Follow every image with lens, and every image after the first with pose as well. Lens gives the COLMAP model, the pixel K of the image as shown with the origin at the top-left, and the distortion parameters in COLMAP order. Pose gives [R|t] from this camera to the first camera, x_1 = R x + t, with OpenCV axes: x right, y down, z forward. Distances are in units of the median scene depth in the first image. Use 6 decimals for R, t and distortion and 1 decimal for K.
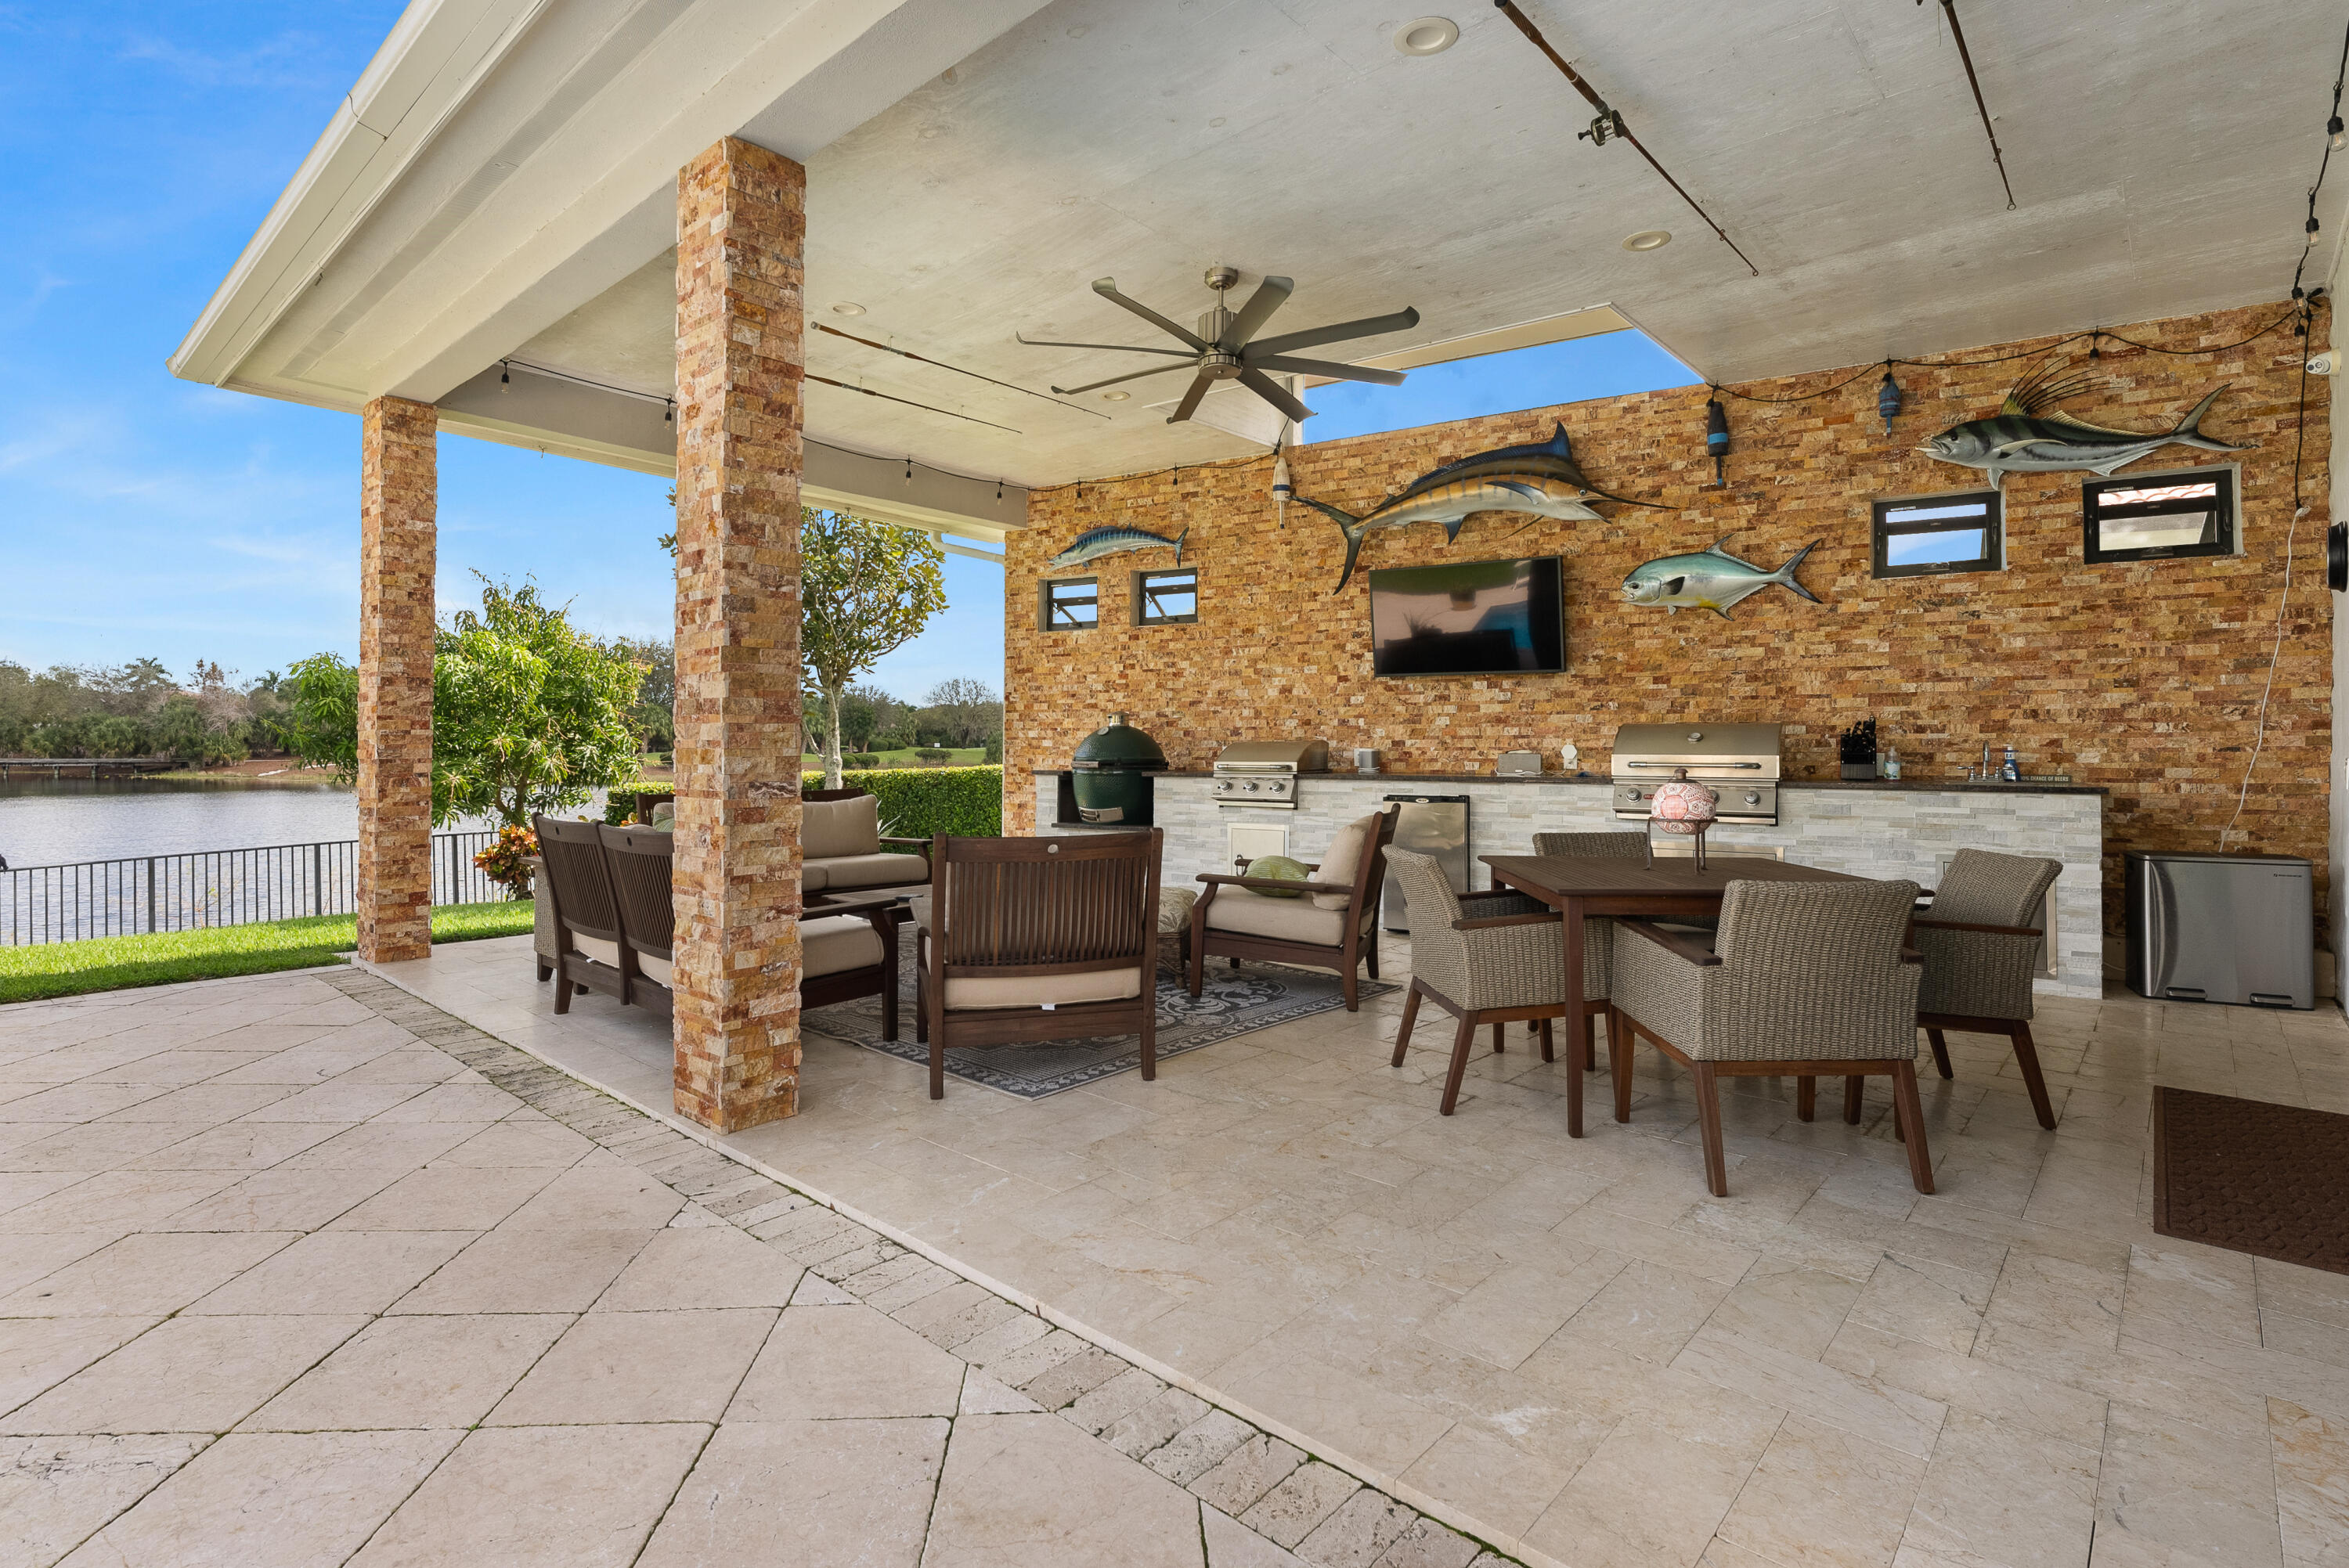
lens RADIAL K [[1119.2, 0, 1179.9], [0, 1119.2, 740.5], [0, 0, 1]] dist [-0.002024, -0.000422]
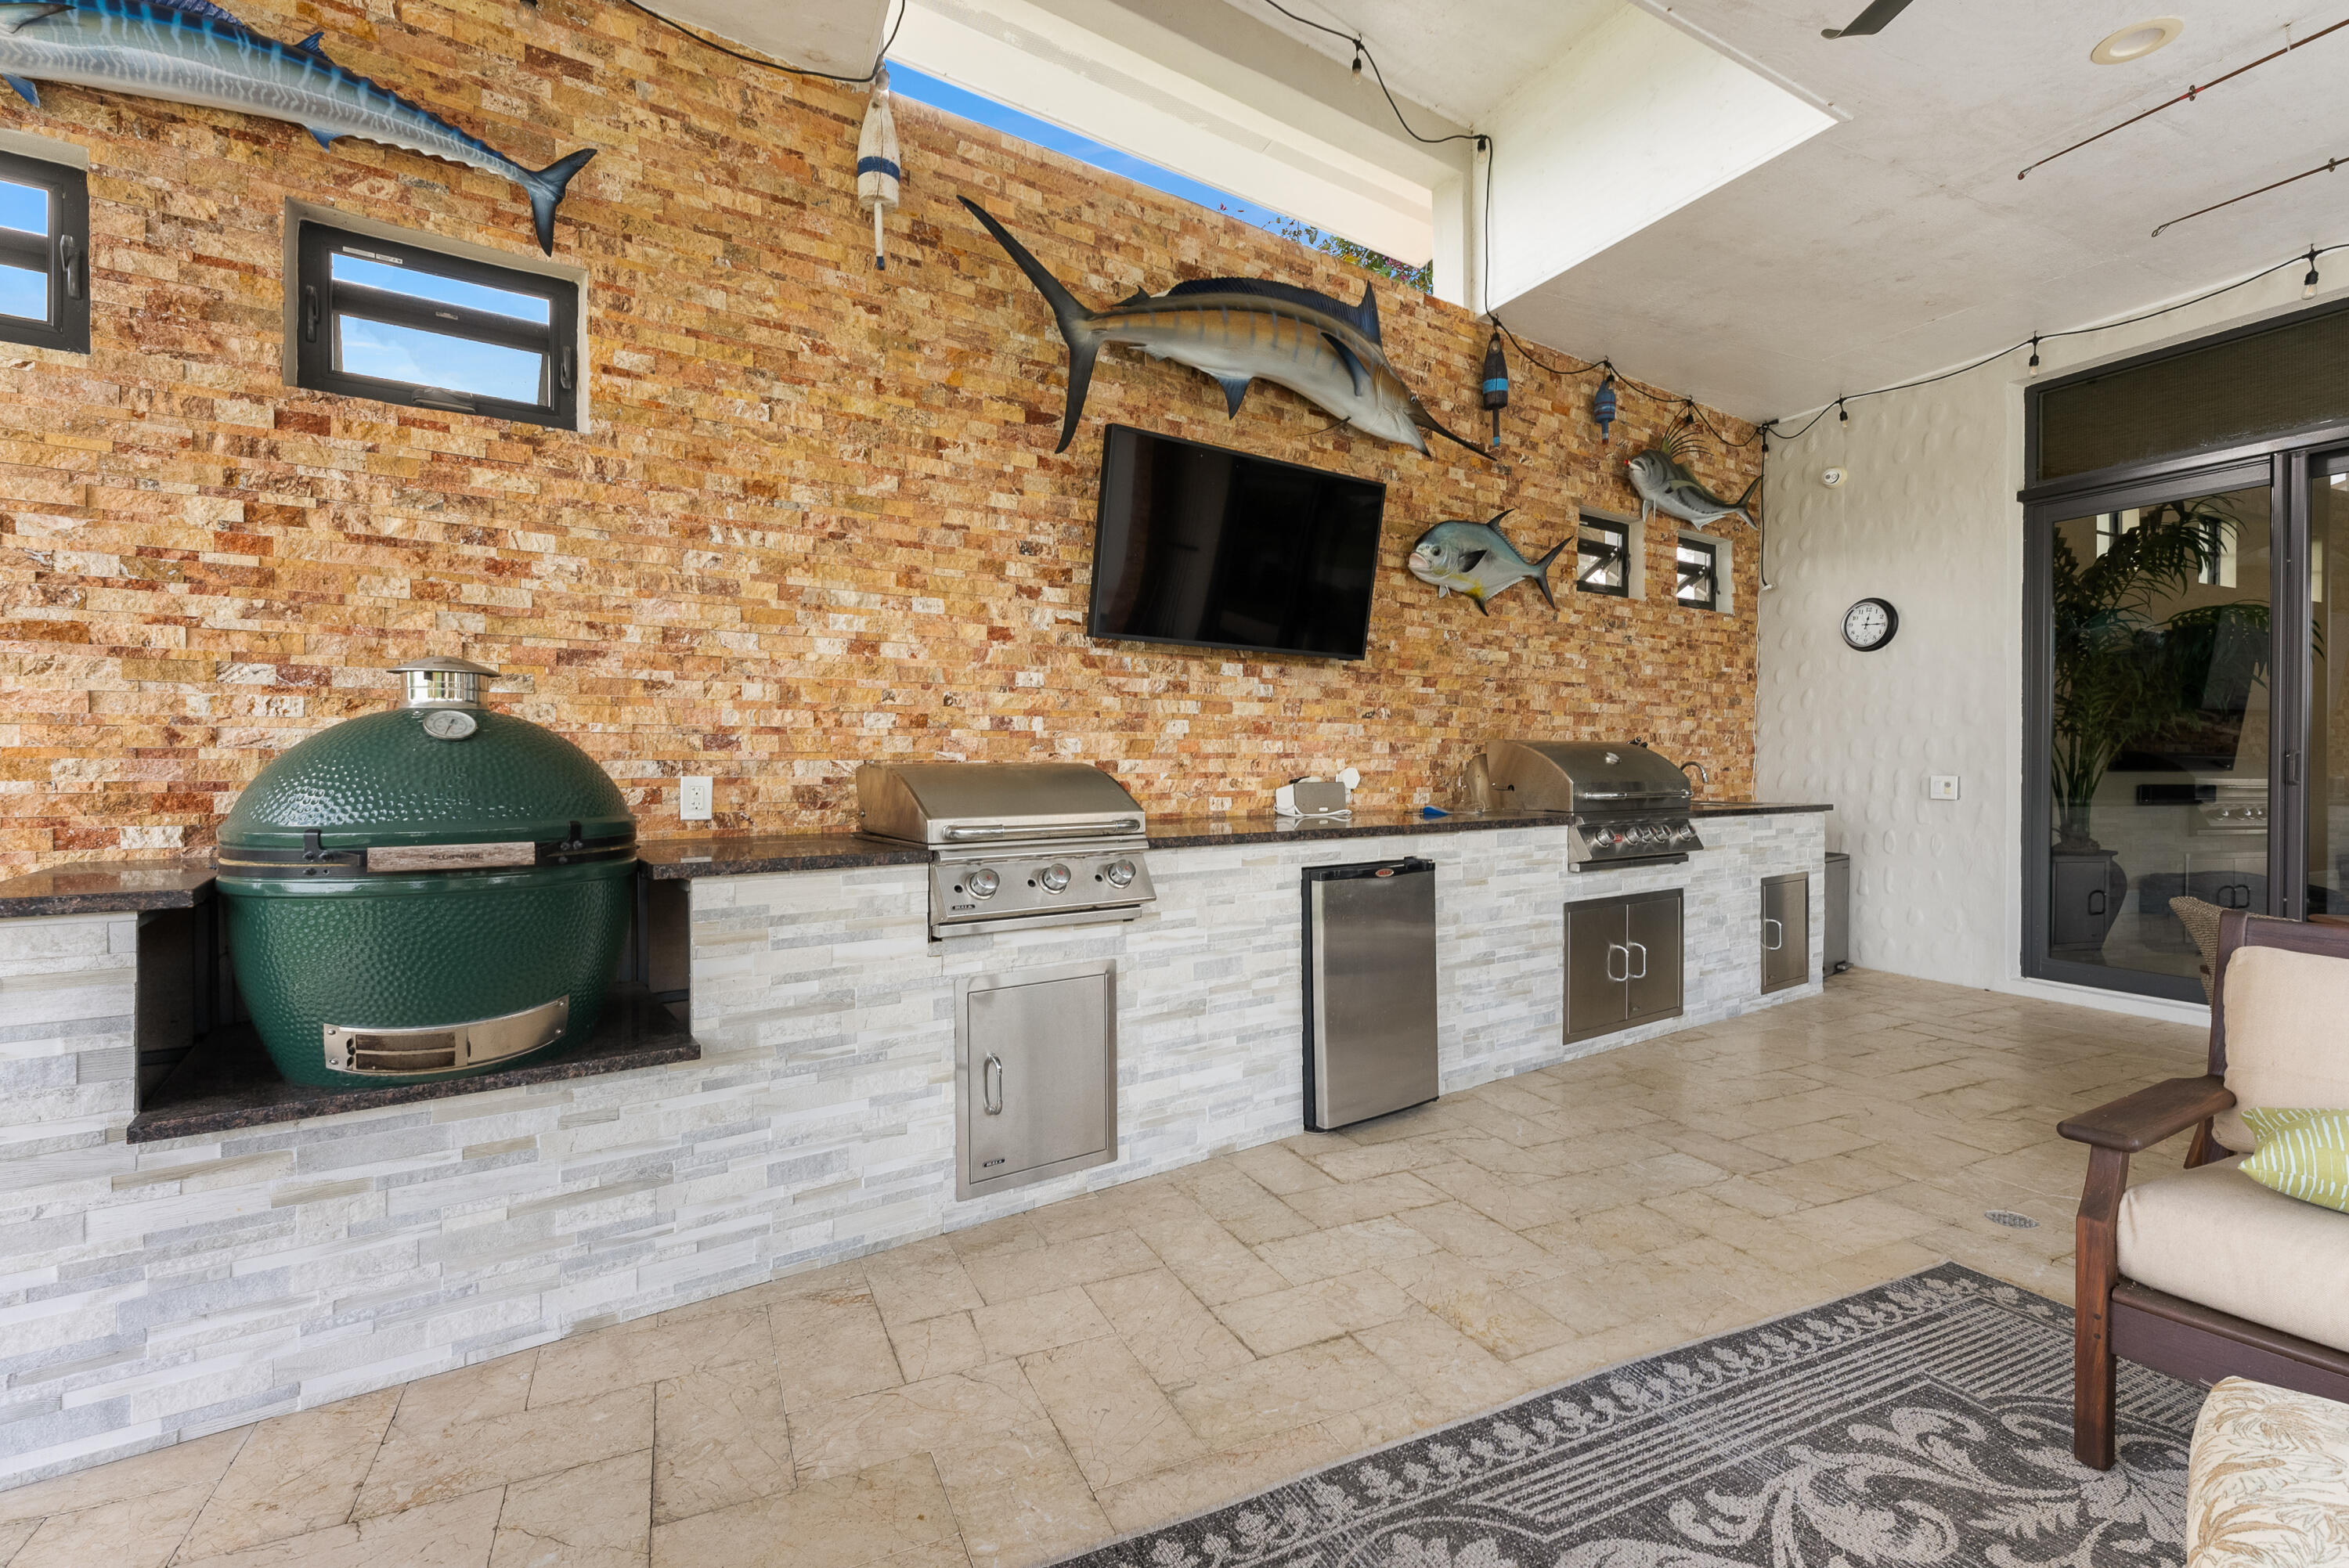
lens RADIAL K [[1029.9, 0, 1271.6], [0, 1029.9, 768.9], [0, 0, 1]] dist [0.000353, -0.000335]
pose [[0.381380, -0.007783, 0.924385, -0.230715], [-0.003731, 0.999943, 0.009959, -0.001514], [-0.924411, -0.007247, 0.381330, 0.745941]]
